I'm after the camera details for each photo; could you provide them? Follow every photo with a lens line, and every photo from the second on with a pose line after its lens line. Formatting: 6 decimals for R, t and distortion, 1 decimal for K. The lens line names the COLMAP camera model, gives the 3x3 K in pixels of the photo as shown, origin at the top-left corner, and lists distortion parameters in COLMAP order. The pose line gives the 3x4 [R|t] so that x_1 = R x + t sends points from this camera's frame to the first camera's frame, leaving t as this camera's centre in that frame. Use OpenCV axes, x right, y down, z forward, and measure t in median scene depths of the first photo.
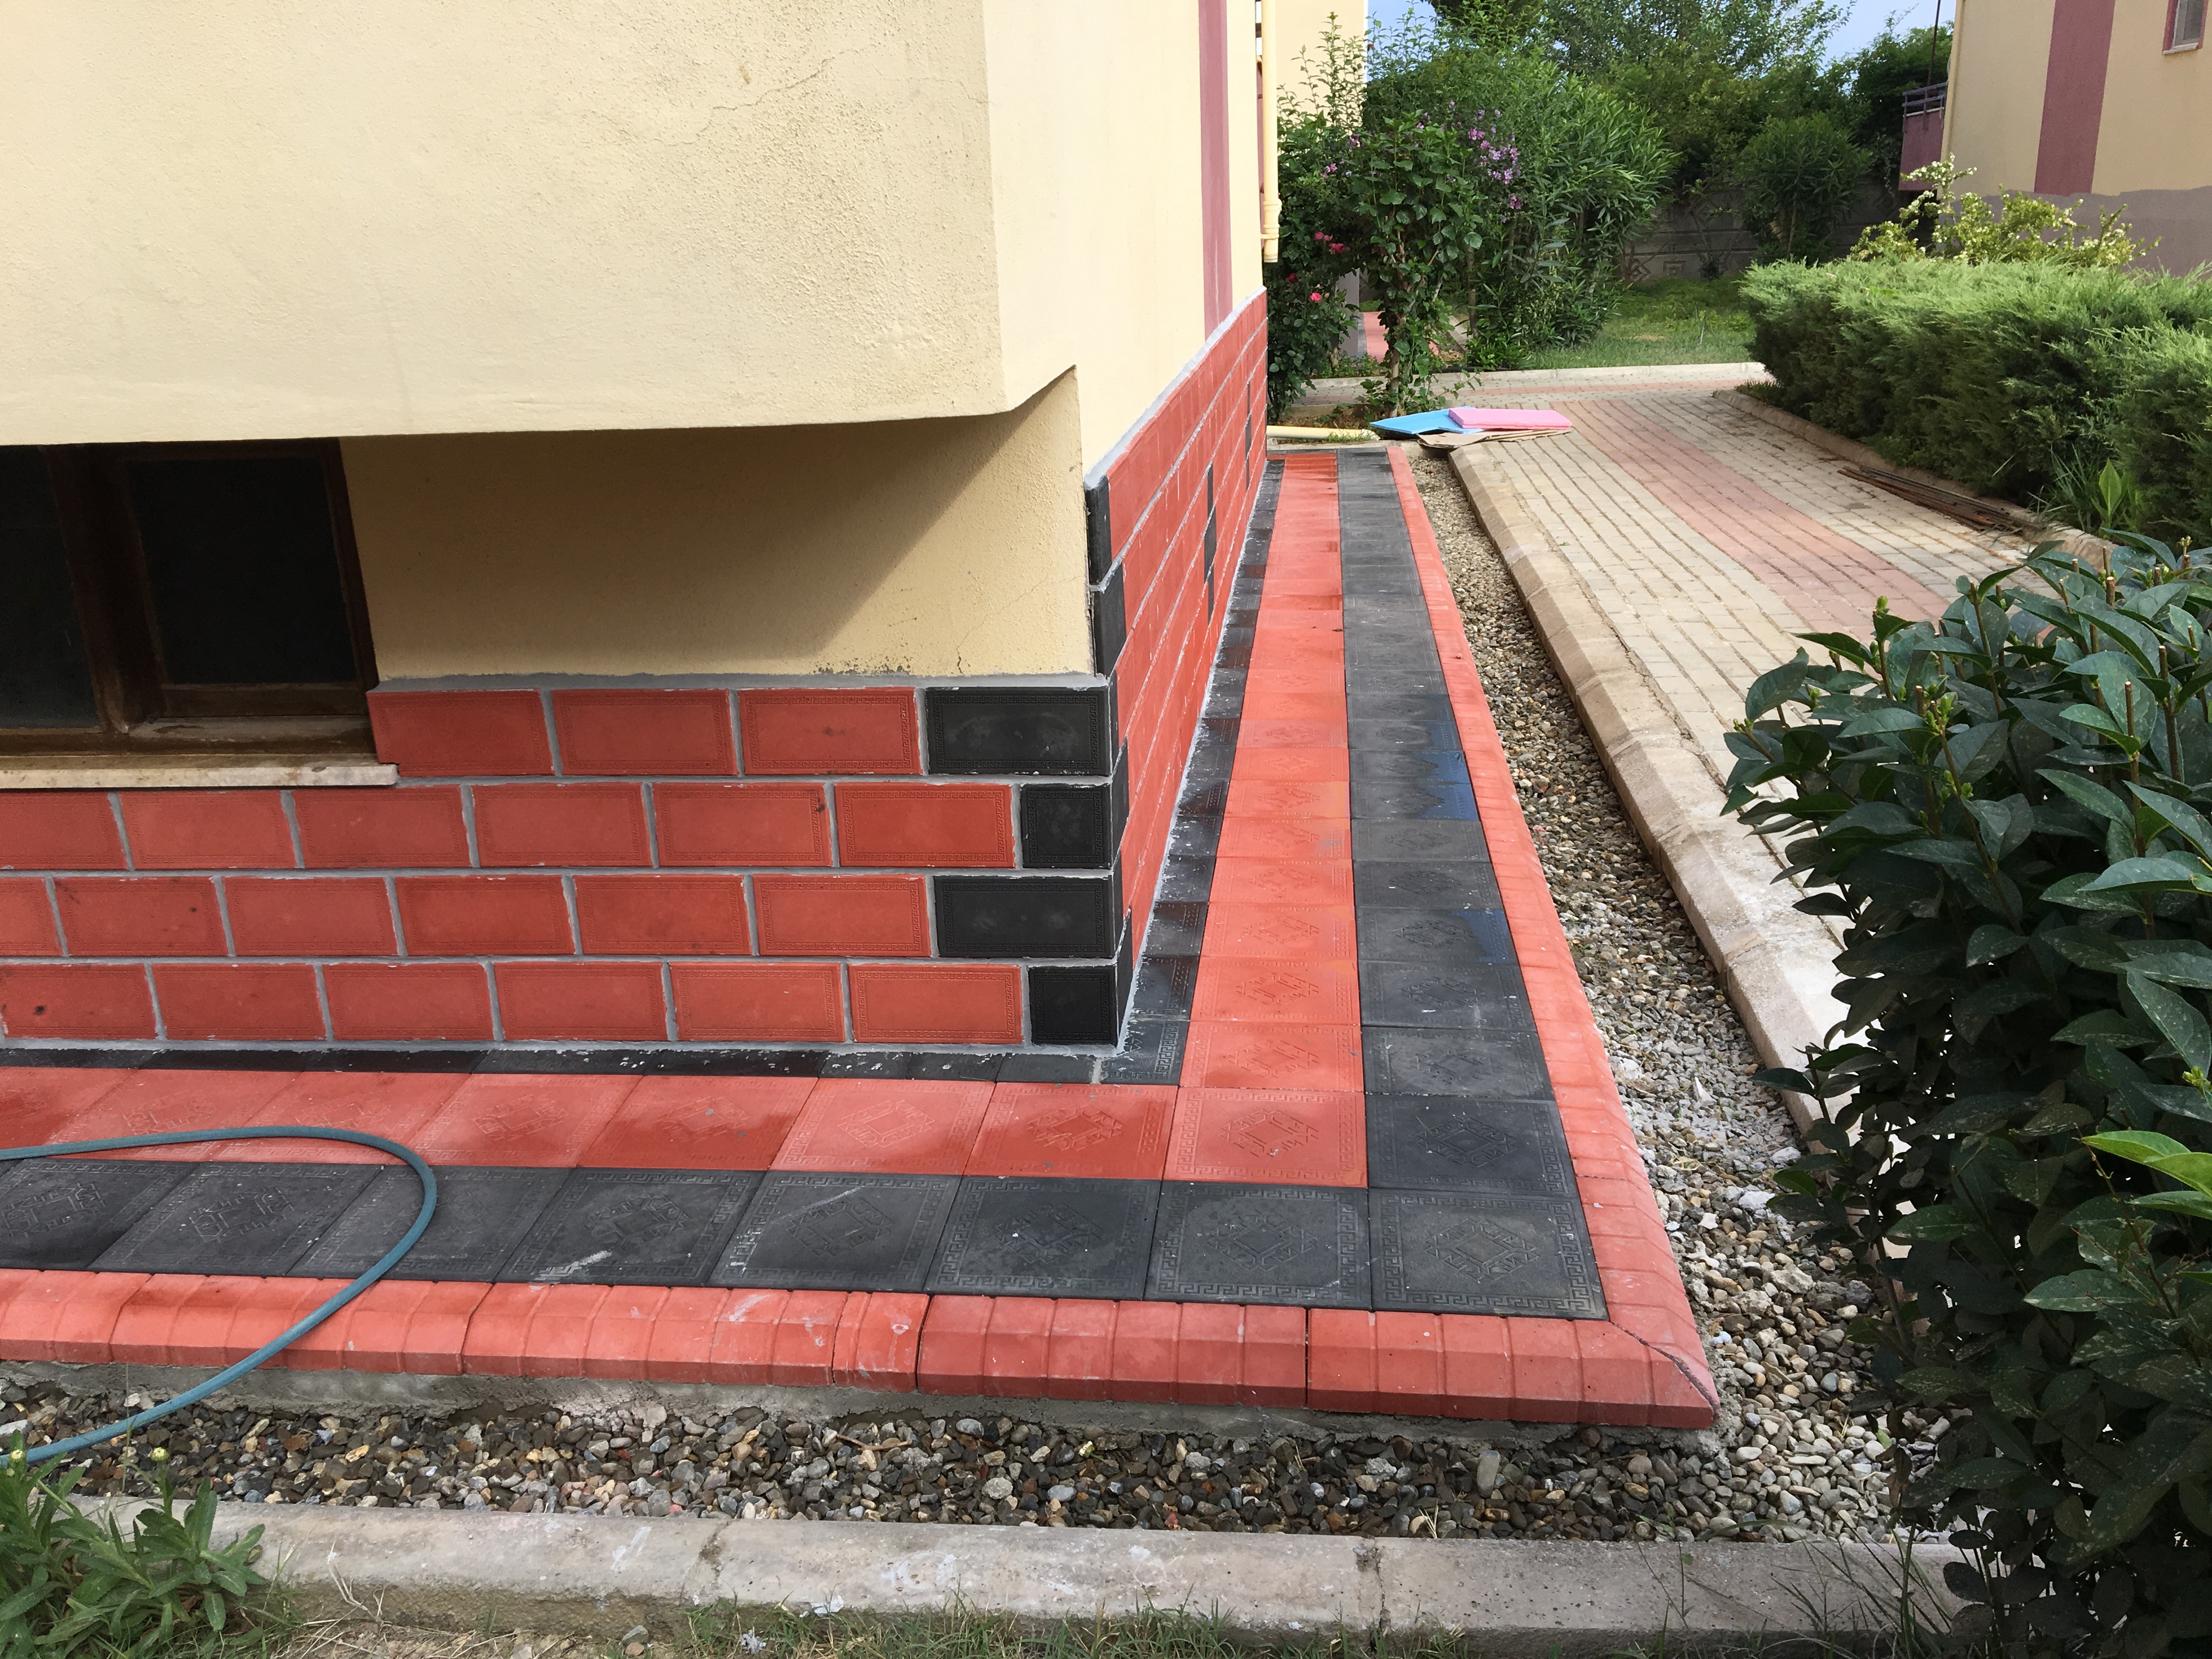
lens RADIAL K [[1869.2, 0, 1109.9], [0, 1869.2, 838.8], [0, 0, 1]] dist [0.074160, -0.008785]
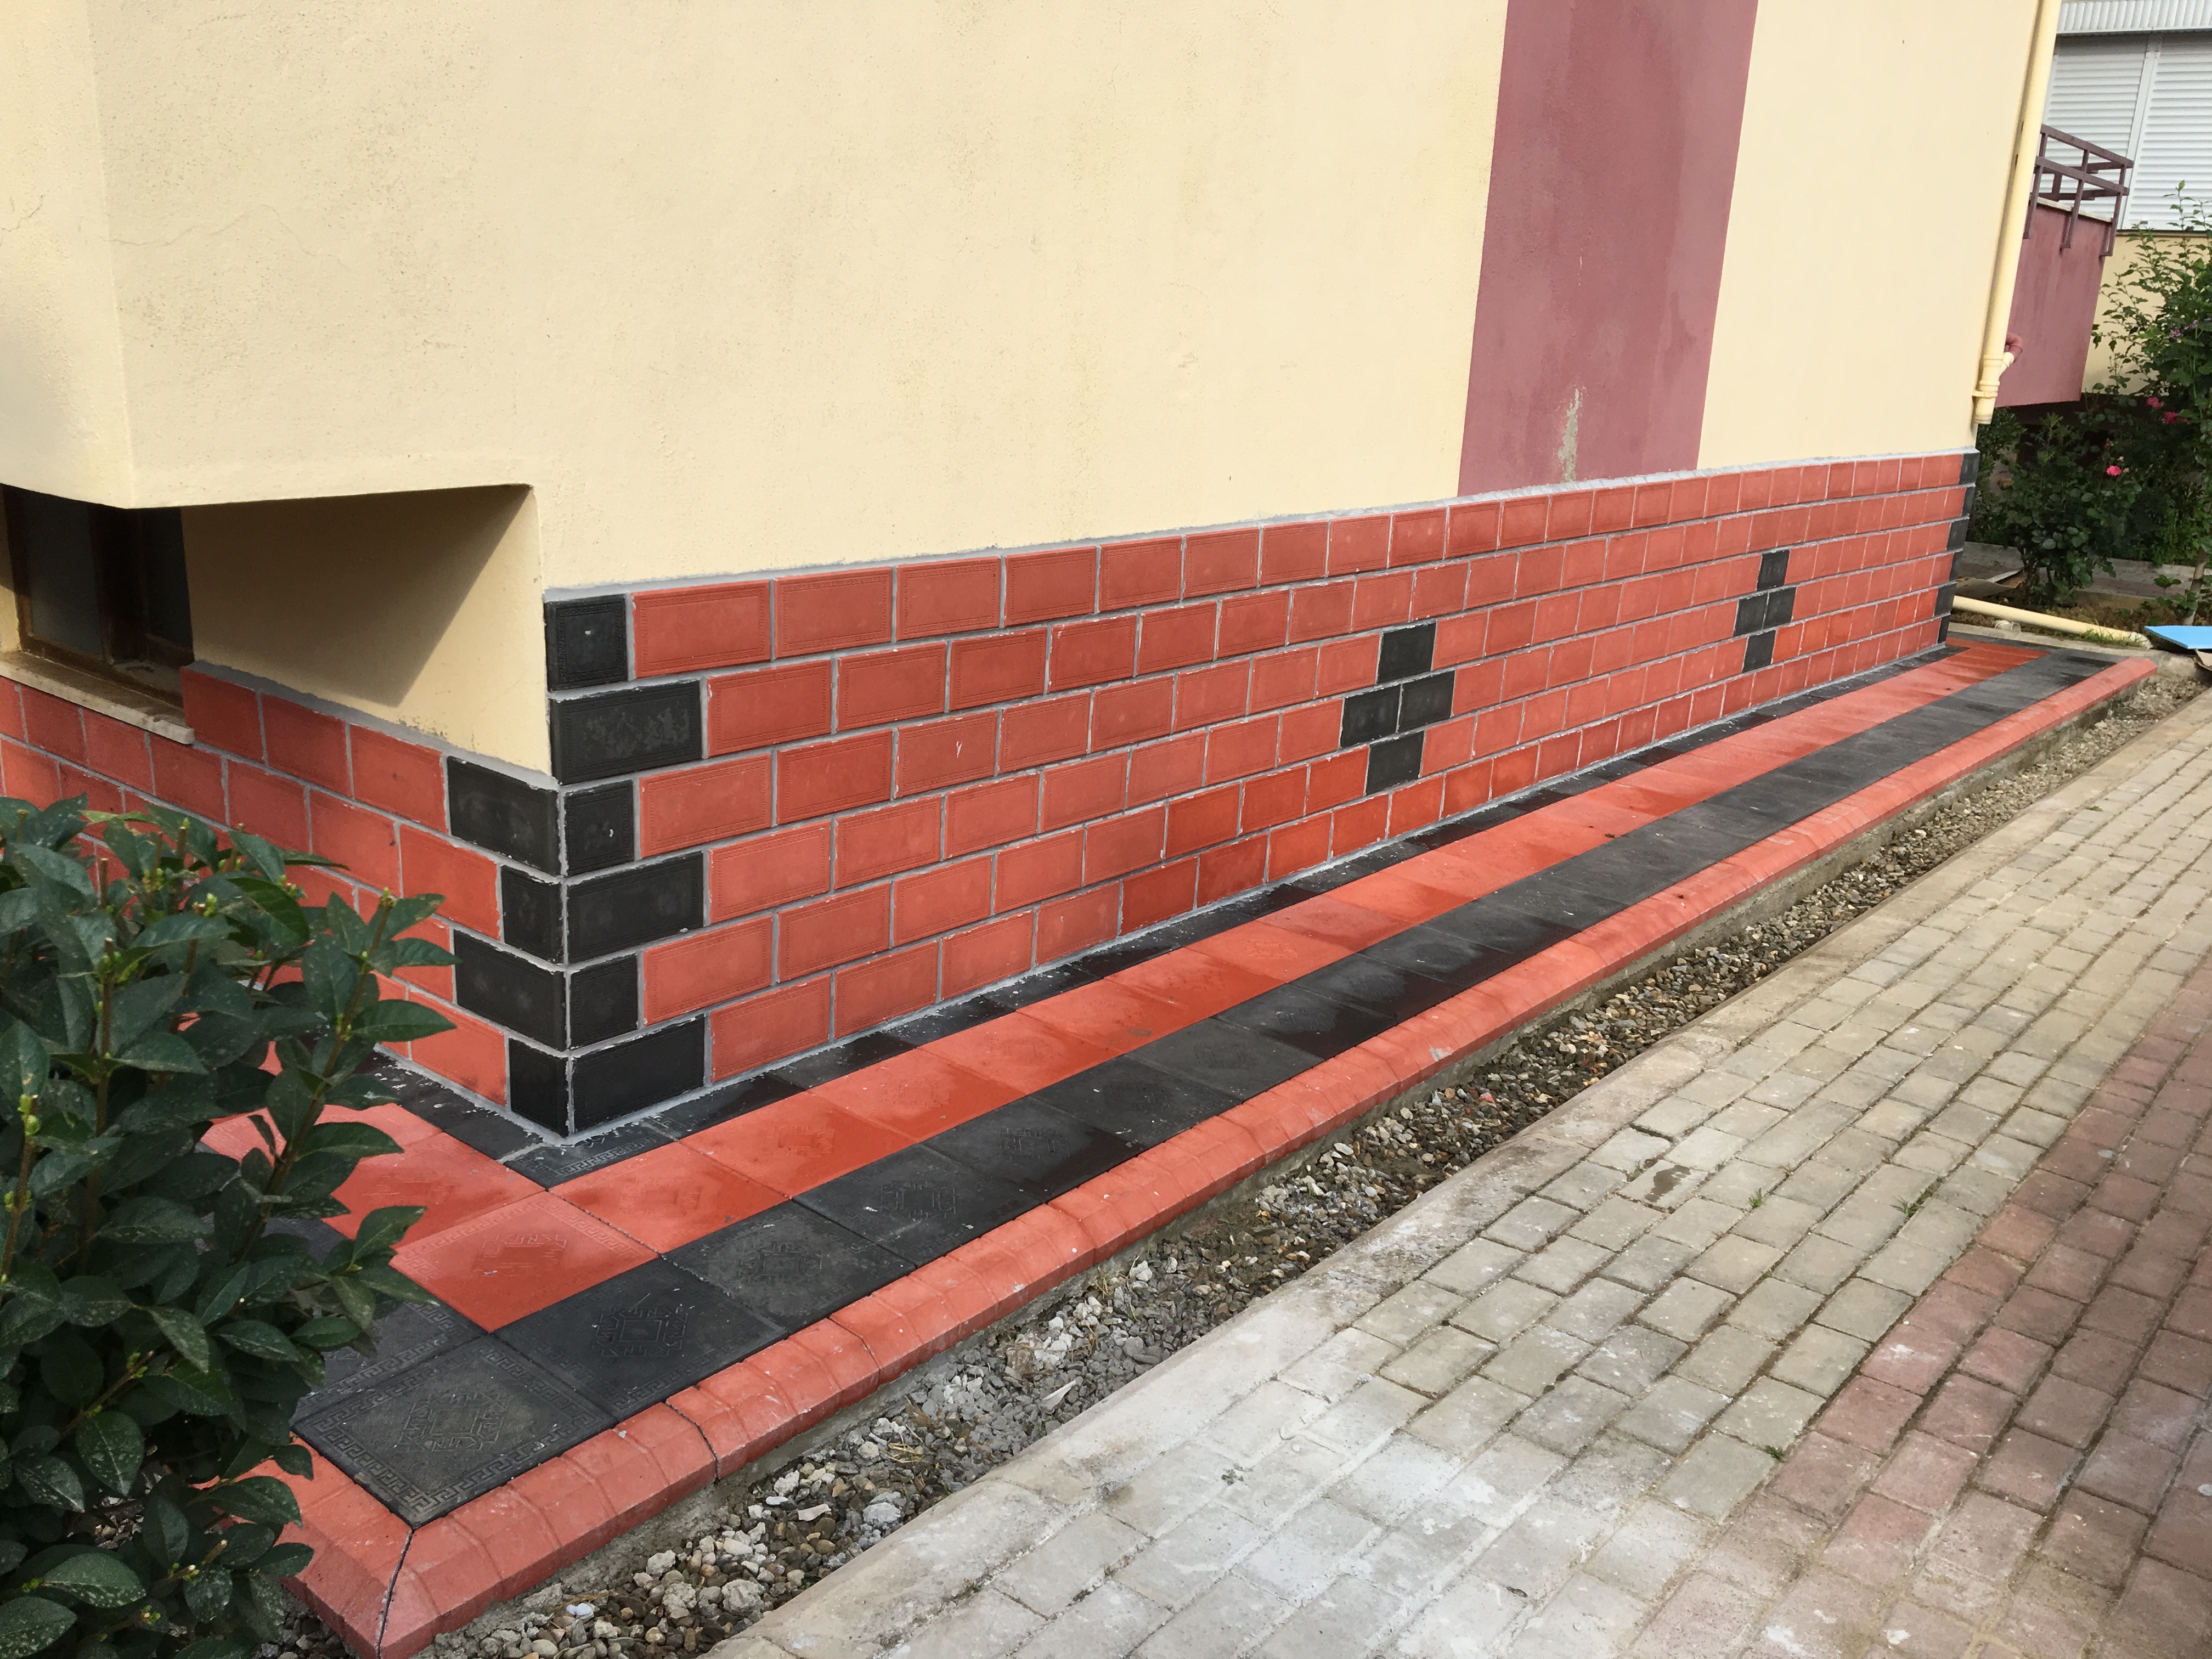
lens RADIAL K [[1869.2, 0, 1097.1], [0, 1869.2, 817.0], [0, 0, 1]] dist [0.074160, -0.008785]
pose [[0.833028, 0.226371, -0.504797, 0.745712], [-0.251554, 0.967660, 0.018817, -0.155468], [0.492732, 0.111309, 0.863033, 0.237043]]
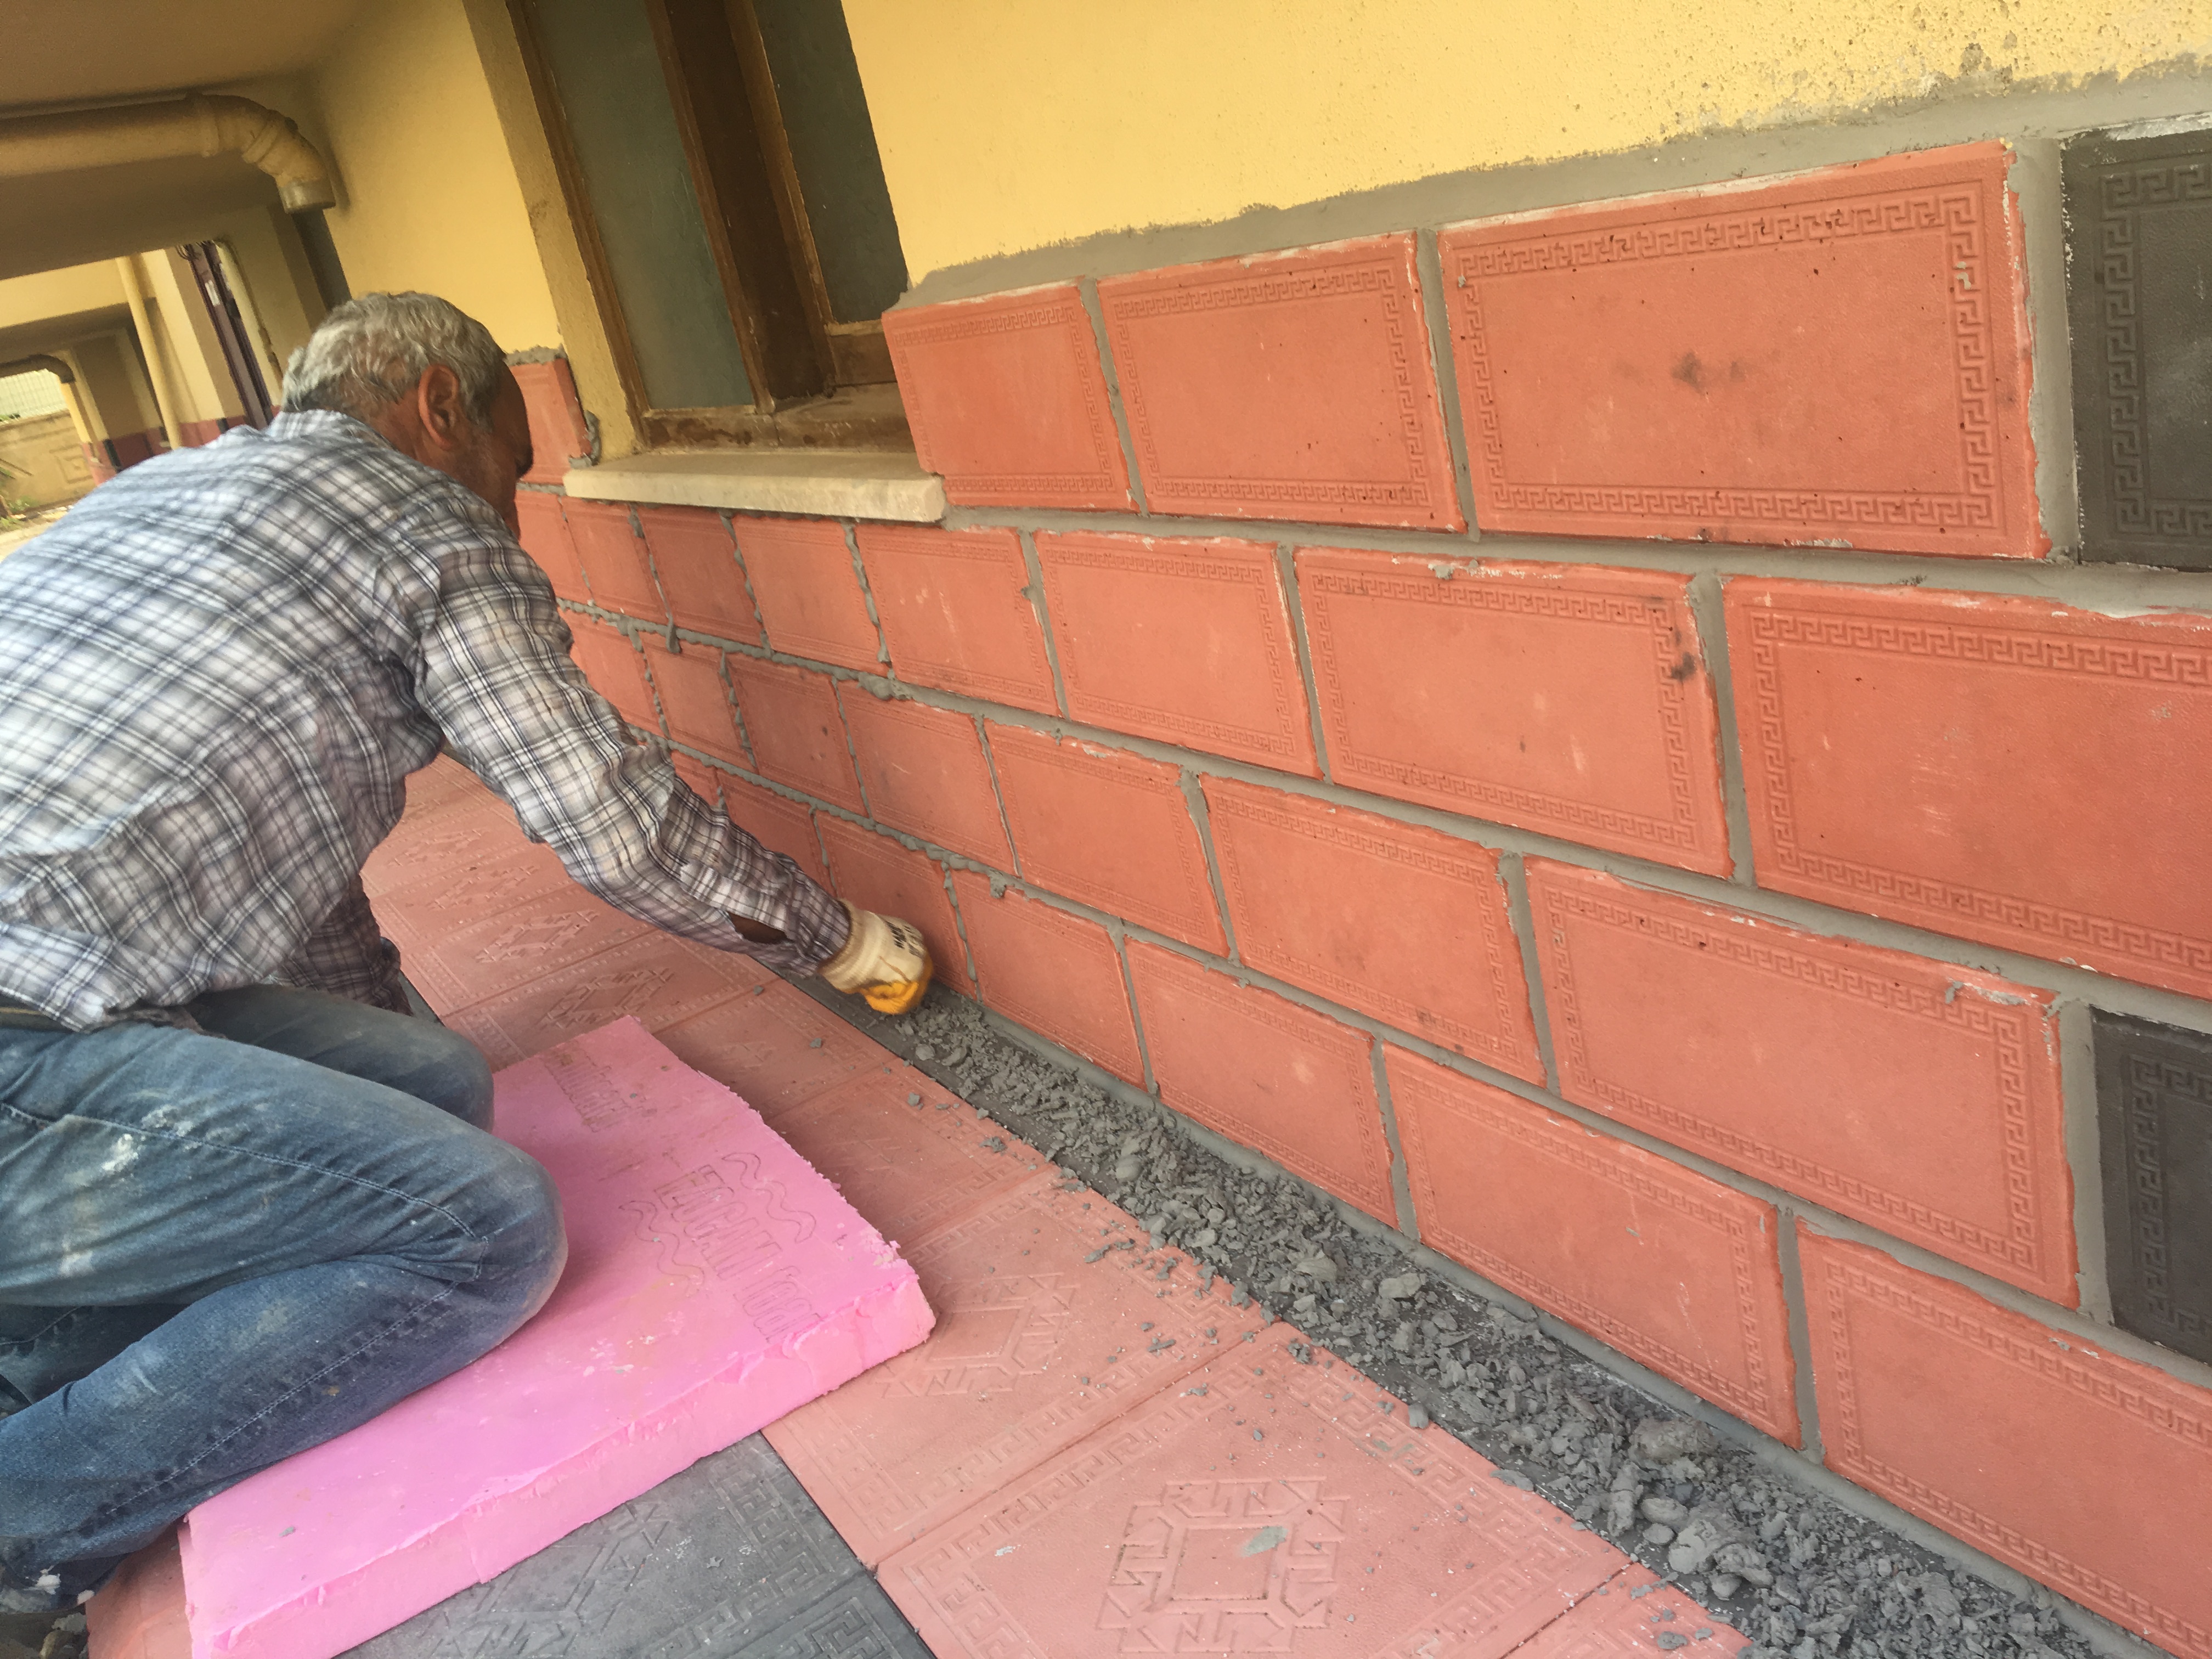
lens RADIAL K [[1869.2, 0, 1107.4], [0, 1869.2, 832.9], [0, 0, 1]] dist [0.074160, -0.008785]
pose [[0.606377, 0.170611, -0.776659, 0.013106], [-0.059928, 0.983739, 0.169312, -0.034258], [0.792916, -0.056123, 0.606741, 0.757089]]
